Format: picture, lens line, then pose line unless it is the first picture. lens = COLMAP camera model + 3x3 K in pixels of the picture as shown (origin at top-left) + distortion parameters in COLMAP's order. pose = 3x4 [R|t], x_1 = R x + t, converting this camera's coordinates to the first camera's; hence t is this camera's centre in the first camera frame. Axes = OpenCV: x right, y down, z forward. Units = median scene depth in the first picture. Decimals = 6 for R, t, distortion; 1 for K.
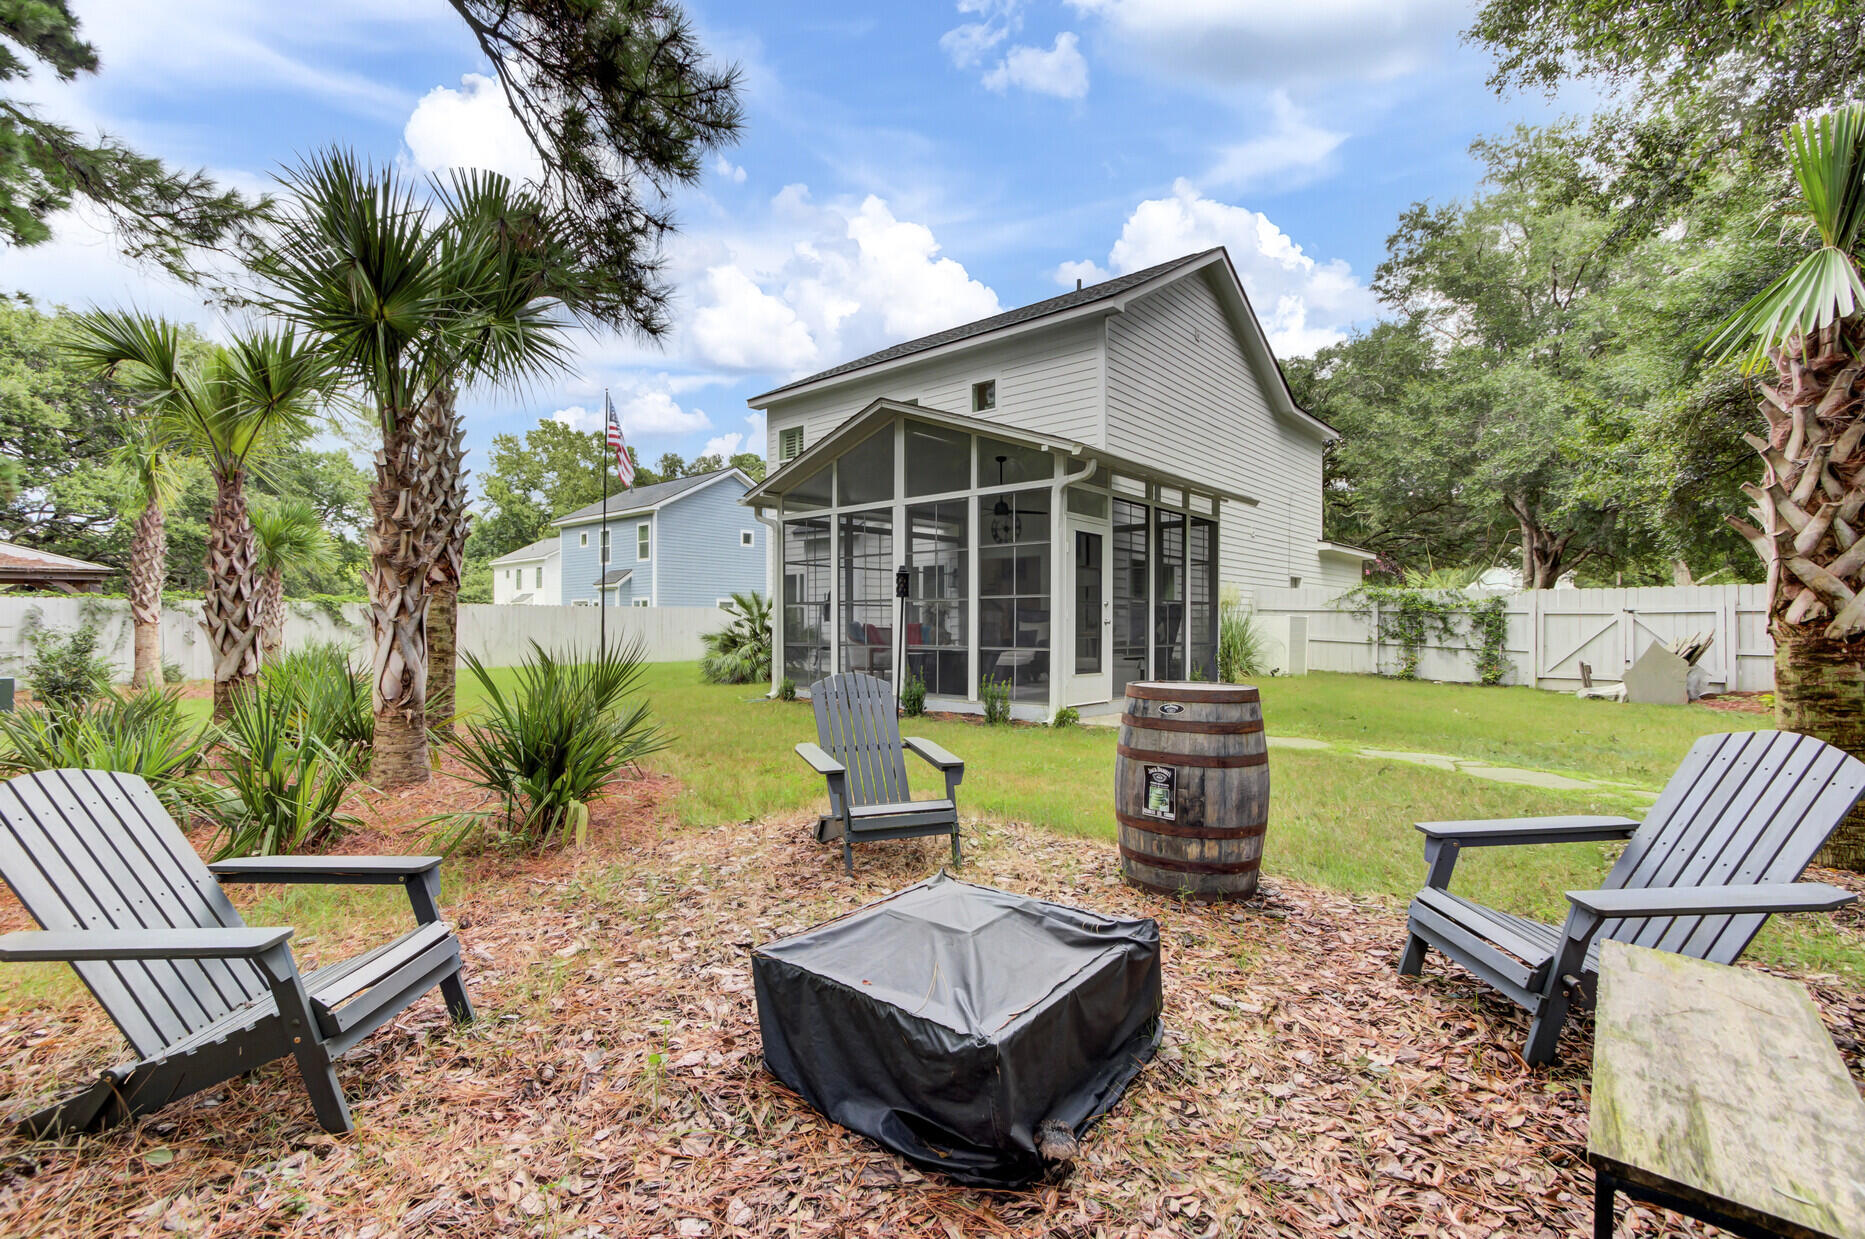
lens RADIAL K [[855.1, 0, 931.0], [0, 855.1, 583.8], [0, 0, 1]] dist [0.001451, 0.000241]
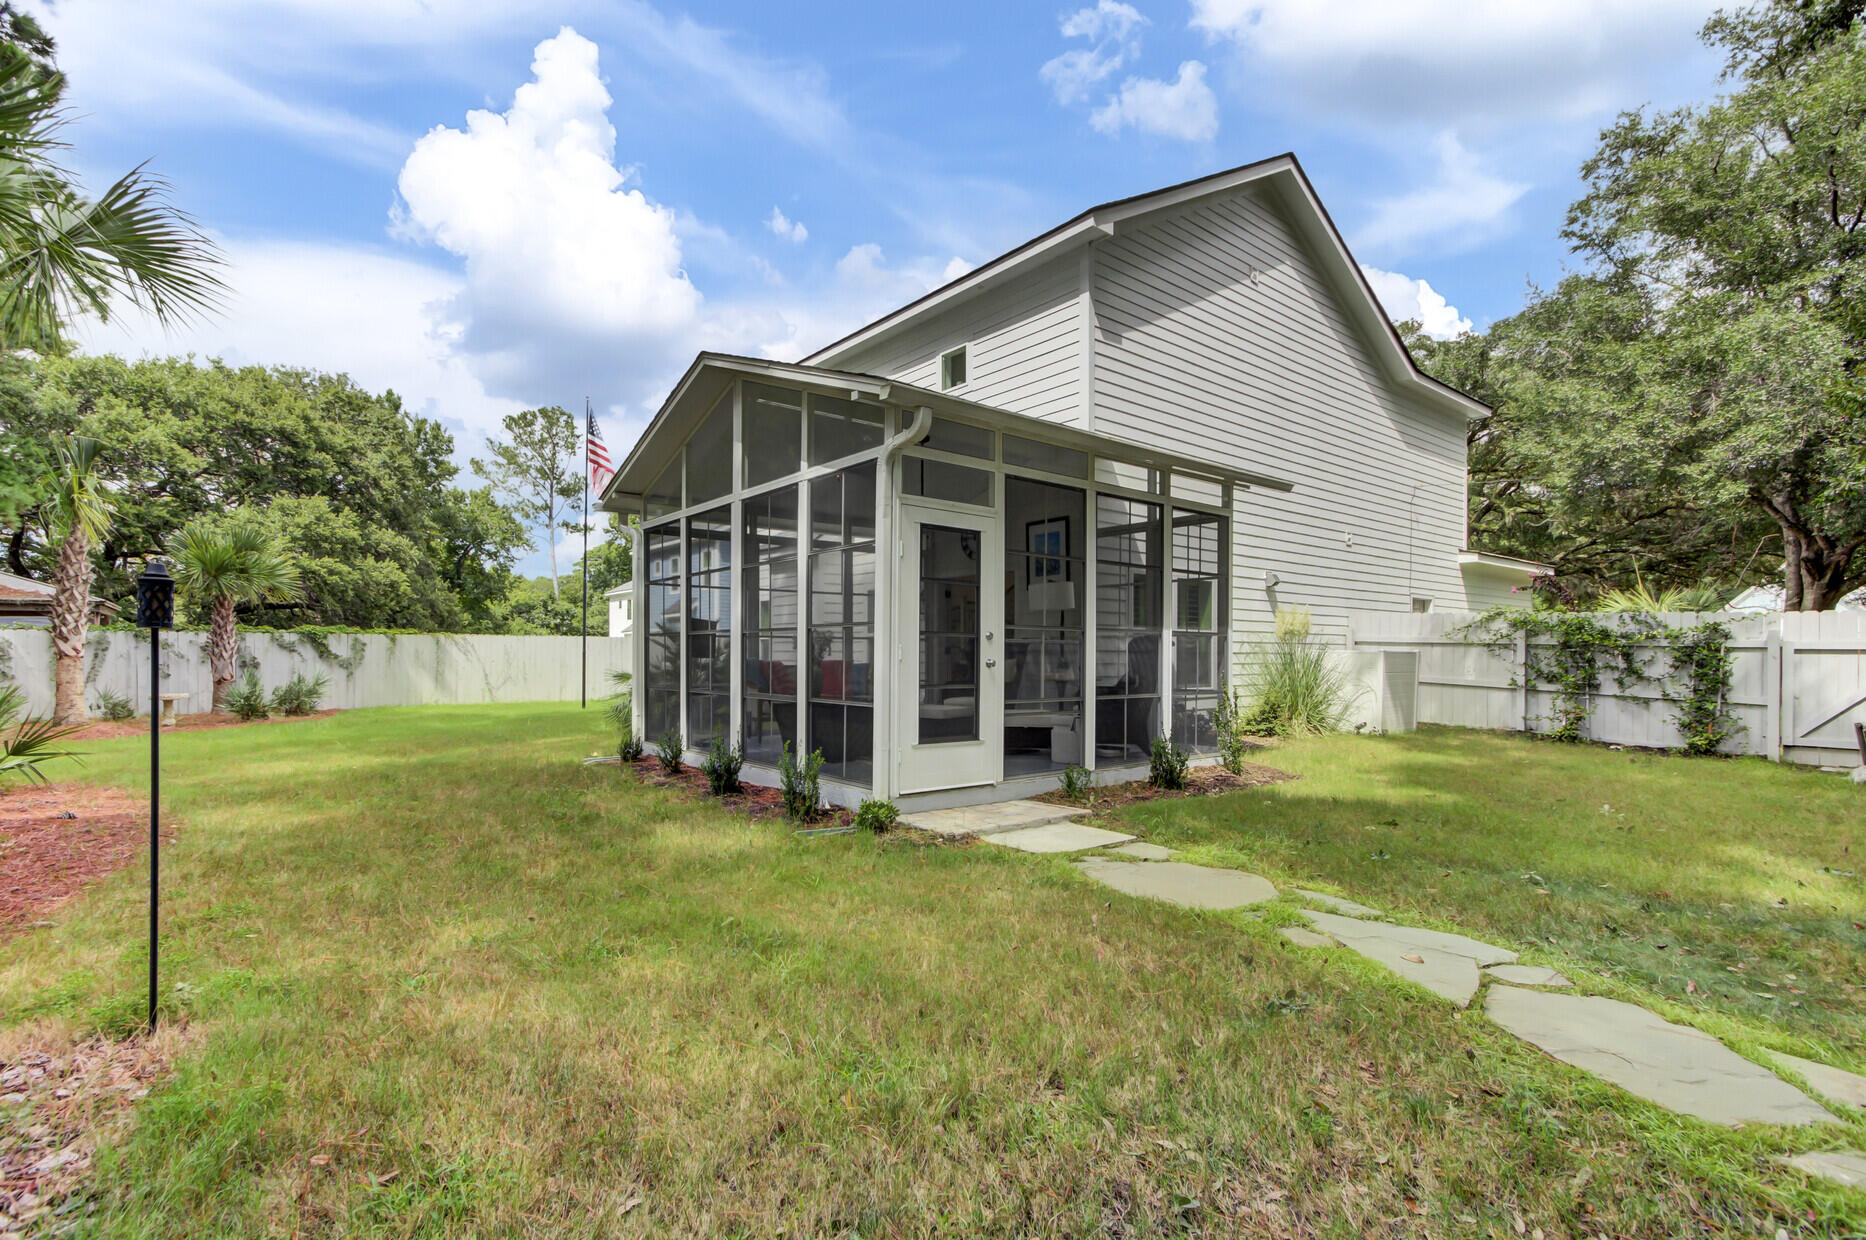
lens RADIAL K [[858.5, 0, 933.0], [0, 858.5, 620.0], [0, 0, 1]] dist [0.010567, -0.000037]
pose [[0.983380, -0.004537, -0.181504, 0.166806], [0.005961, 0.999956, 0.007301, 0.003760], [0.181463, -0.008262, 0.983363, 0.200851]]
